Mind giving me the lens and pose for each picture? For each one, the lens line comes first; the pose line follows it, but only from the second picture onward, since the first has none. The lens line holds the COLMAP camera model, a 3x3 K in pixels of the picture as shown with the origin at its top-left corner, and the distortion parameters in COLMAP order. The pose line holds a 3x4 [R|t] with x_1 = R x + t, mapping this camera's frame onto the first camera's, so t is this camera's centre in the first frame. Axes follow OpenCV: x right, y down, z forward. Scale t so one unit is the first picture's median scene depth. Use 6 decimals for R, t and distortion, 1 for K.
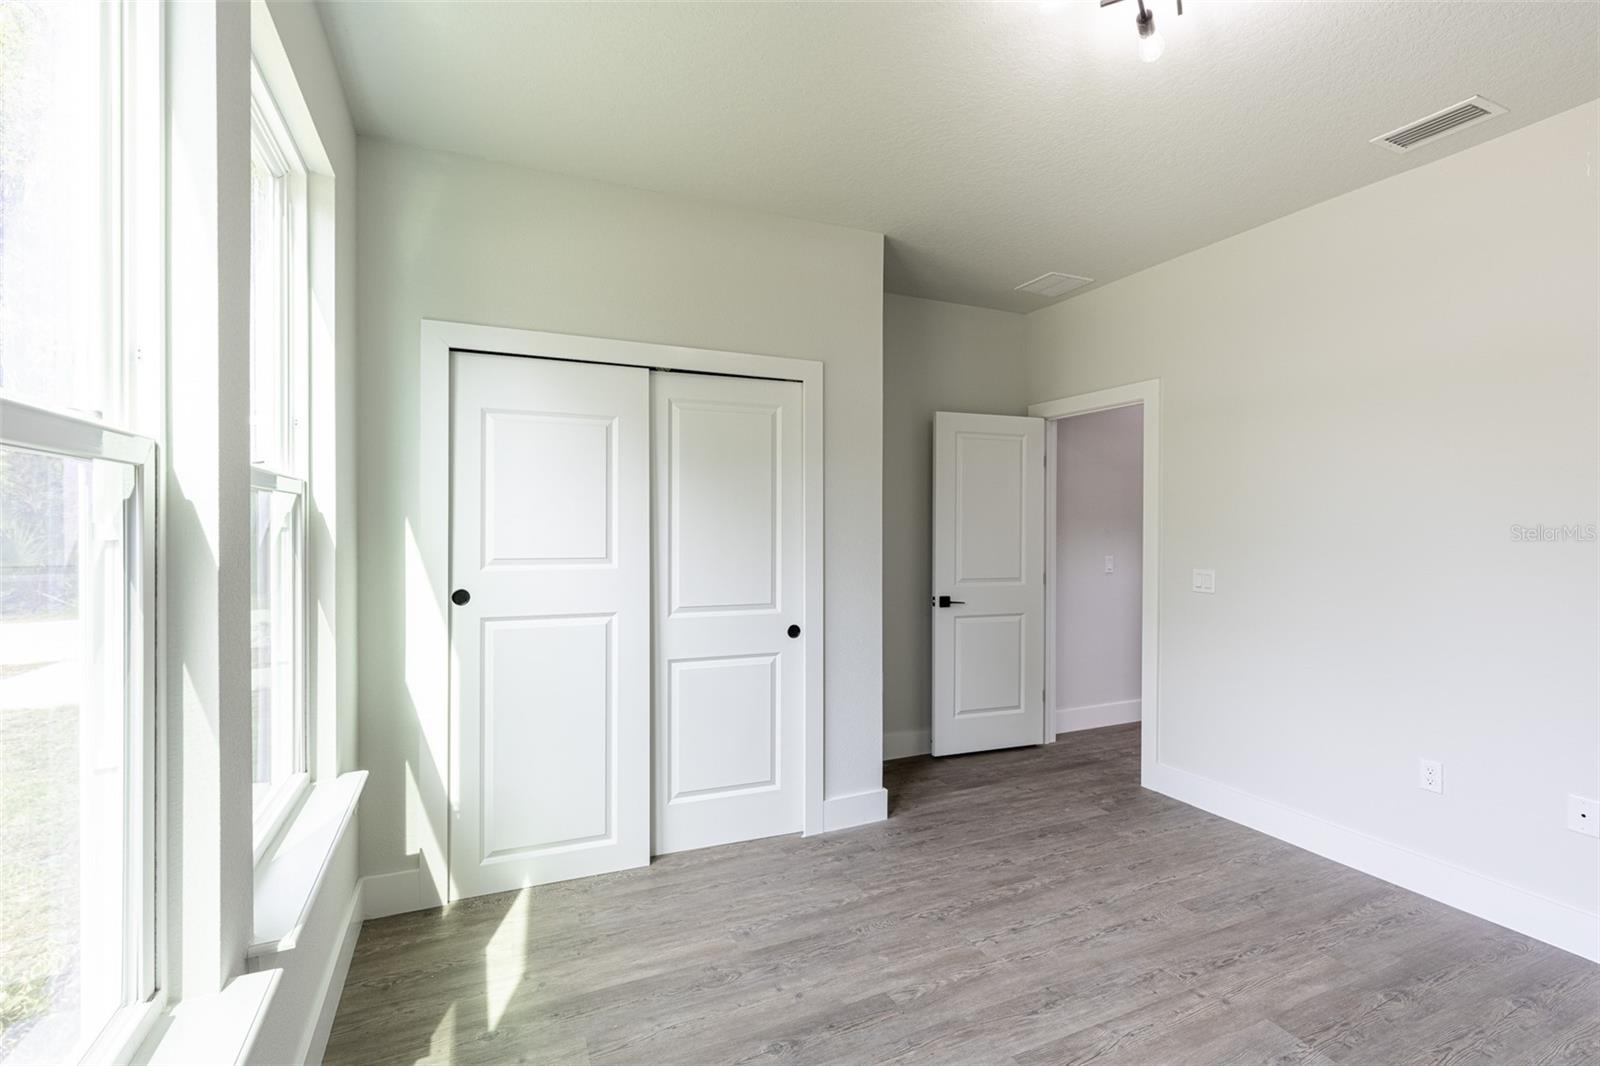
lens RADIAL K [[711.5, 0, 794.4], [0, 711.5, 529.7], [0, 0, 1]] dist [-0.000170, -0.000209]
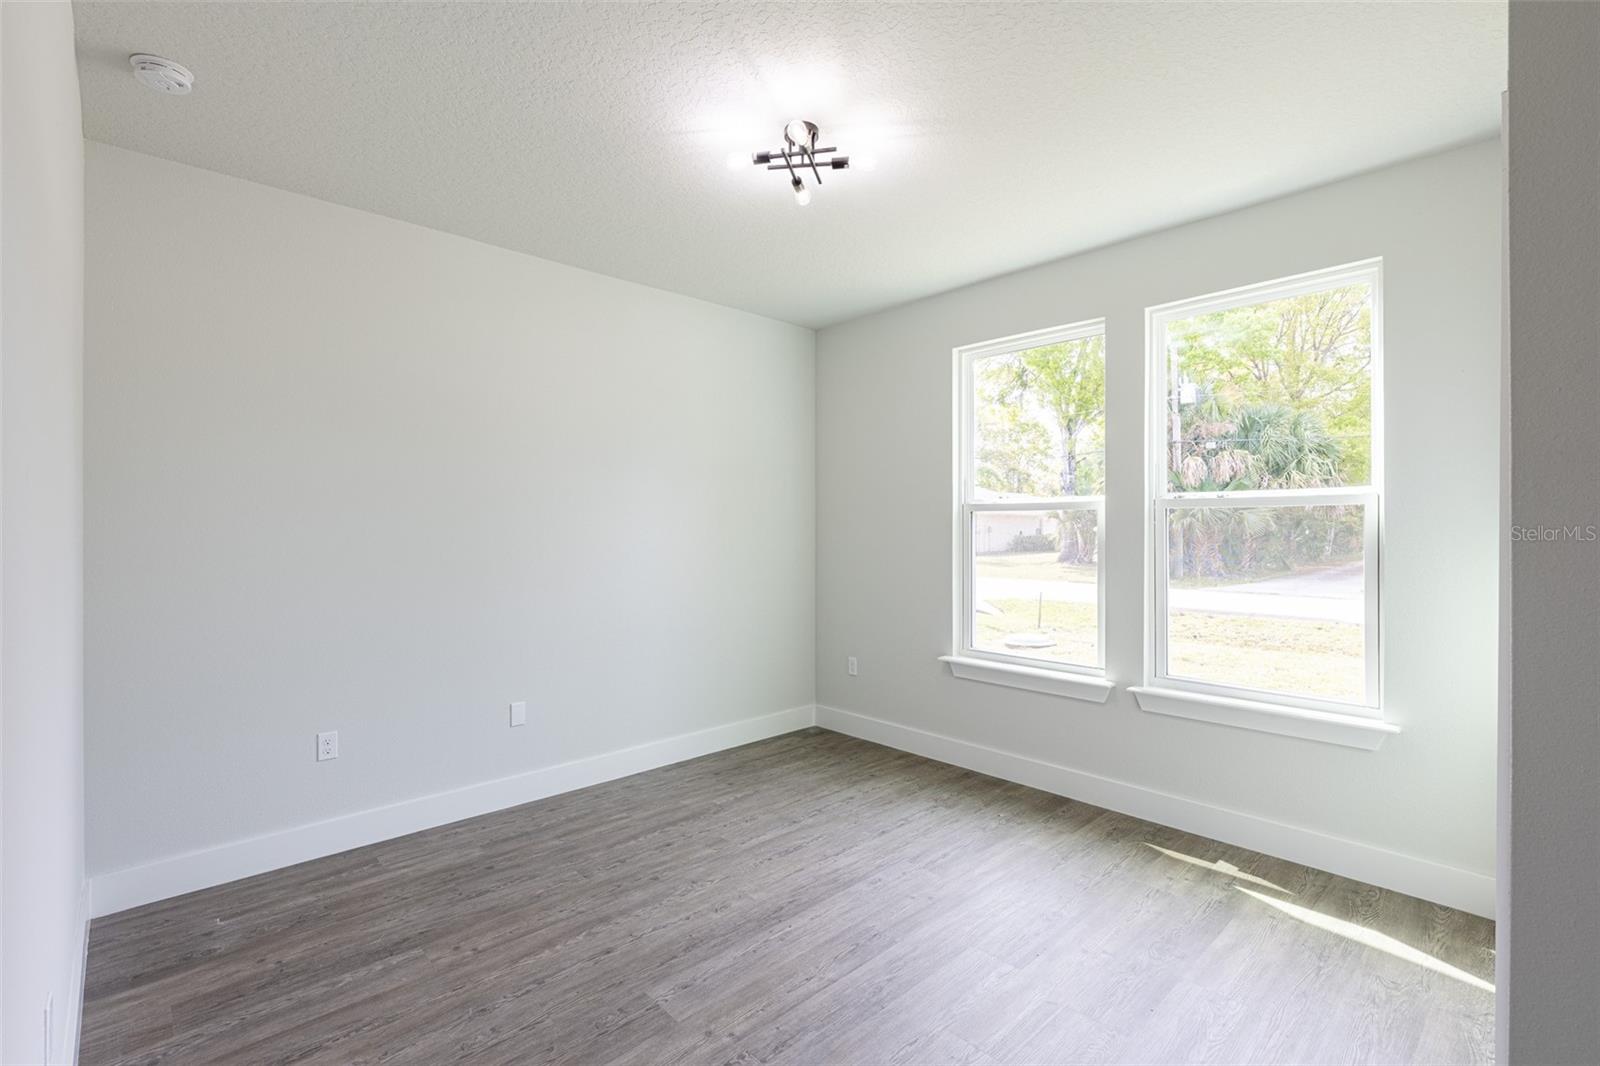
lens RADIAL K [[711.5, 0, 804.1], [0, 711.5, 533.1], [0, 0, 1]] dist [-0.000170, -0.000209]
pose [[-0.939486, -0.000650, -0.342585, 0.550243], [-0.004526, 0.999934, 0.010516, -0.002323], [0.342556, 0.011431, -0.939428, 1.301530]]
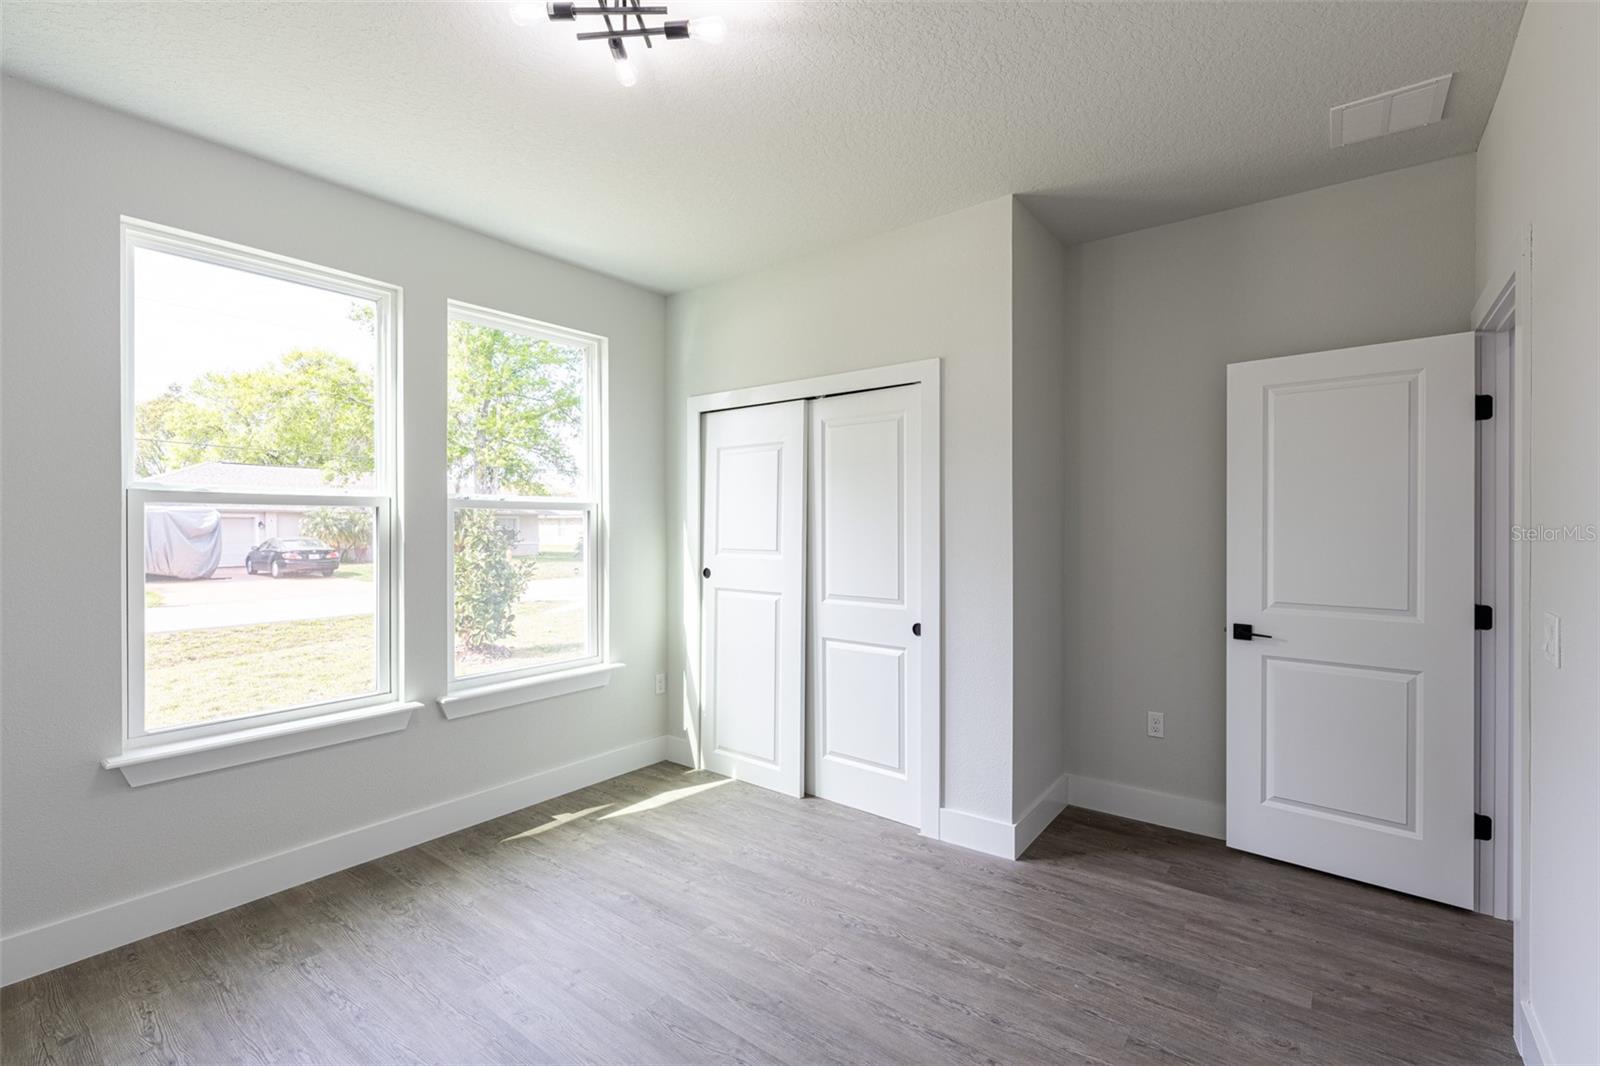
lens RADIAL K [[711.5, 0, 809.1], [0, 711.5, 526.3], [0, 0, 1]] dist [-0.000170, -0.000209]
pose [[0.484424, -0.002192, -0.874831, 0.860264], [-0.000647, 0.999996, -0.002864, -0.001245], [0.874833, 0.001954, 0.484420, 0.394445]]
